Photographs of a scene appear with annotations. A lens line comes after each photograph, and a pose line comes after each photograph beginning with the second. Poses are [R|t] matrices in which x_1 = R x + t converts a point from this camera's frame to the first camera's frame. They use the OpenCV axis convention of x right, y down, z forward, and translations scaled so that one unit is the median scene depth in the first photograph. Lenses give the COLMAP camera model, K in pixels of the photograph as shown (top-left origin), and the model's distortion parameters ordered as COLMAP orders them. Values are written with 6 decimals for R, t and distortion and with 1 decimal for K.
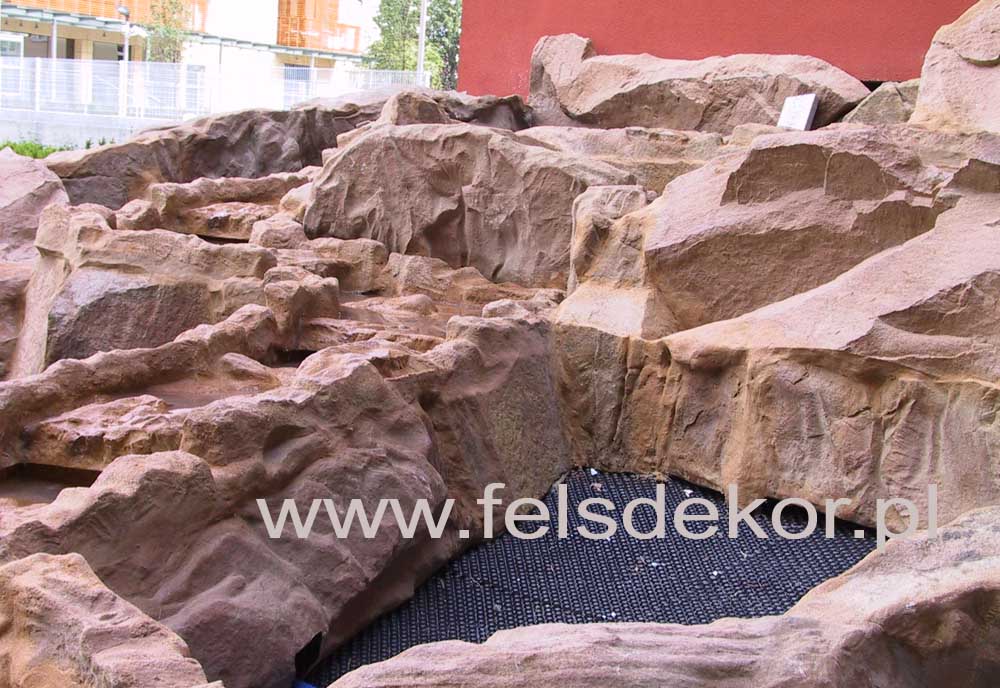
lens RADIAL K [[1756.9, 0, 500.0], [0, 1756.9, 344.0], [0, 0, 1]] dist [0.024076, 0.104199]
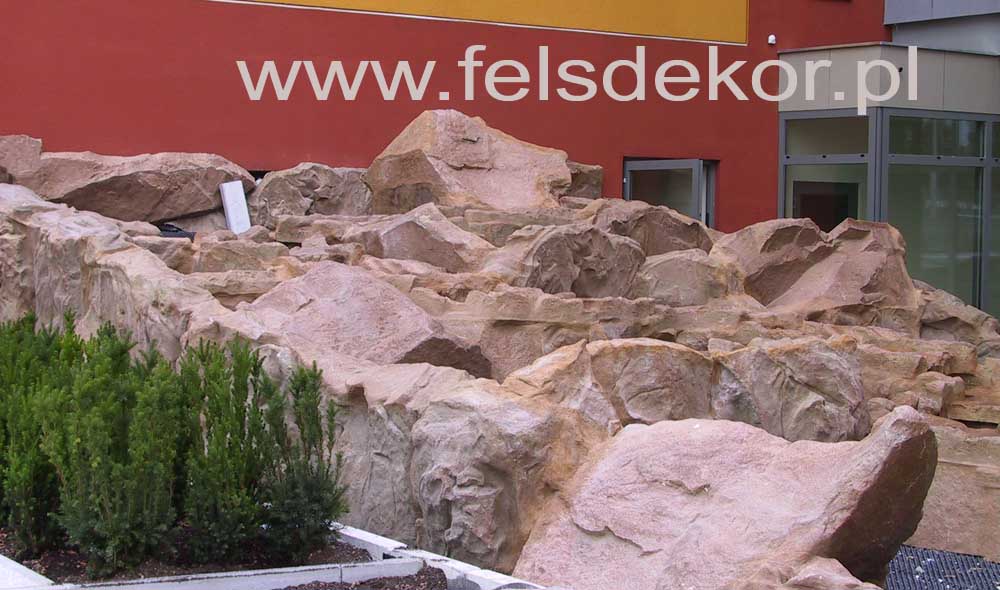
lens RADIAL K [[1765.8, 0, 500.0], [0, 1765.8, 295.0], [0, 0, 1]] dist [0.016080, 0.146685]
pose [[0.230094, -0.107811, 0.967178, -2.128647], [0.118317, 0.989571, 0.082159, -0.248160], [-0.965949, 0.095529, 0.240451, 0.756597]]
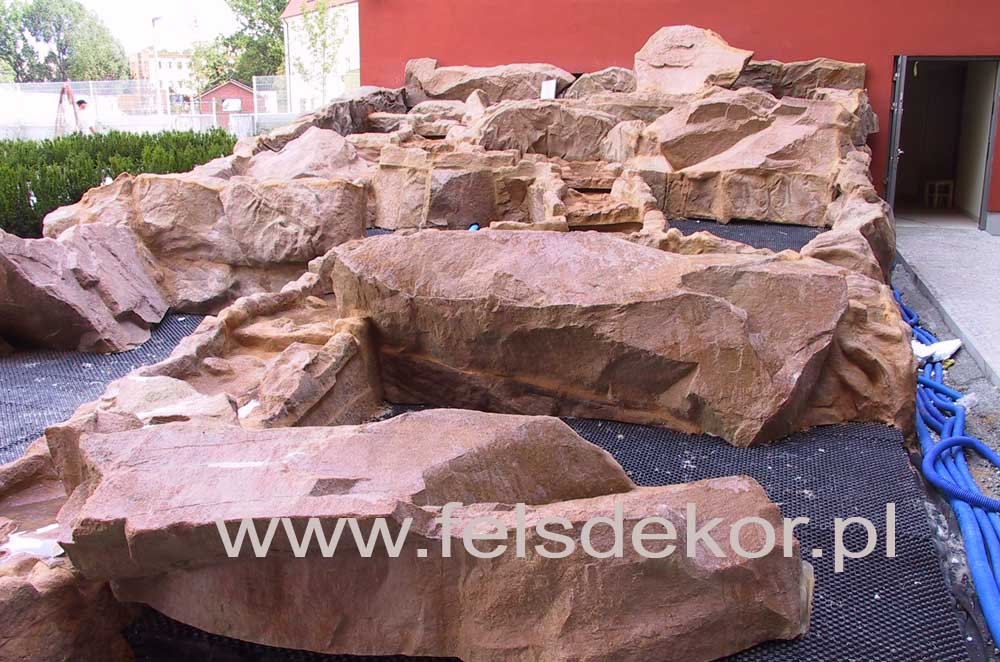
lens RADIAL K [[1013.9, 0, 501.3], [0, 1013.9, 372.7], [0, 0, 1]] dist [-0.173240, 0.199595]
pose [[0.899115, -0.174328, 0.401501, -0.864919], [0.110671, 0.978004, 0.176805, -0.003246], [-0.423491, -0.114533, 0.898631, -0.399178]]
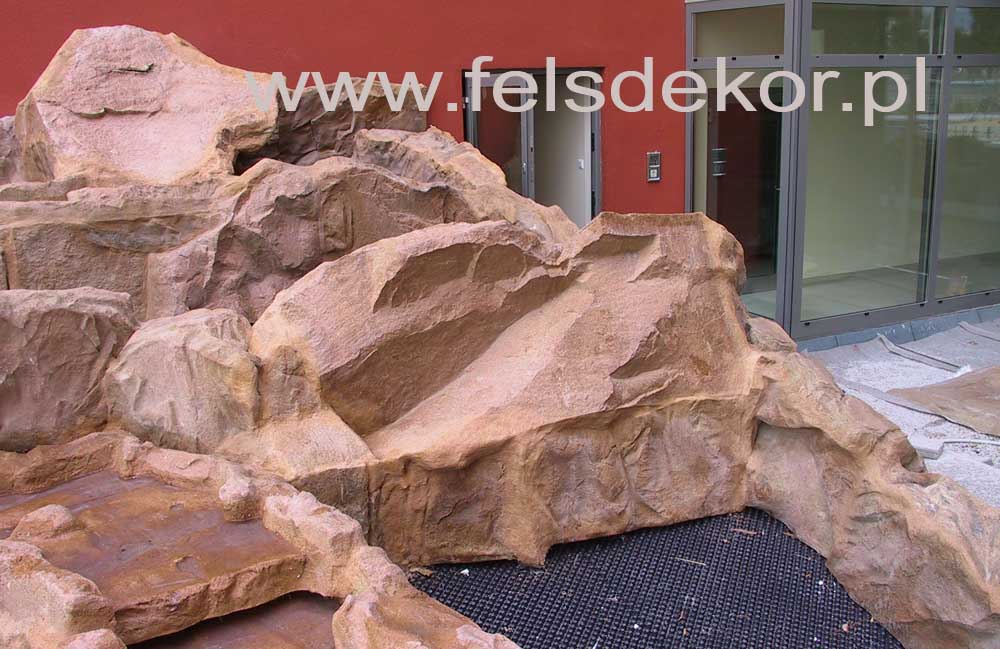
lens RADIAL K [[1009.1, 0, 500.7], [0, 1009.1, 348.8], [0, 0, 1]] dist [-0.174451, 0.202416]
pose [[0.390619, -0.310144, 0.866734, -0.363573], [0.162407, 0.949986, 0.266740, -0.201010], [-0.906113, 0.036570, 0.421452, 0.658271]]
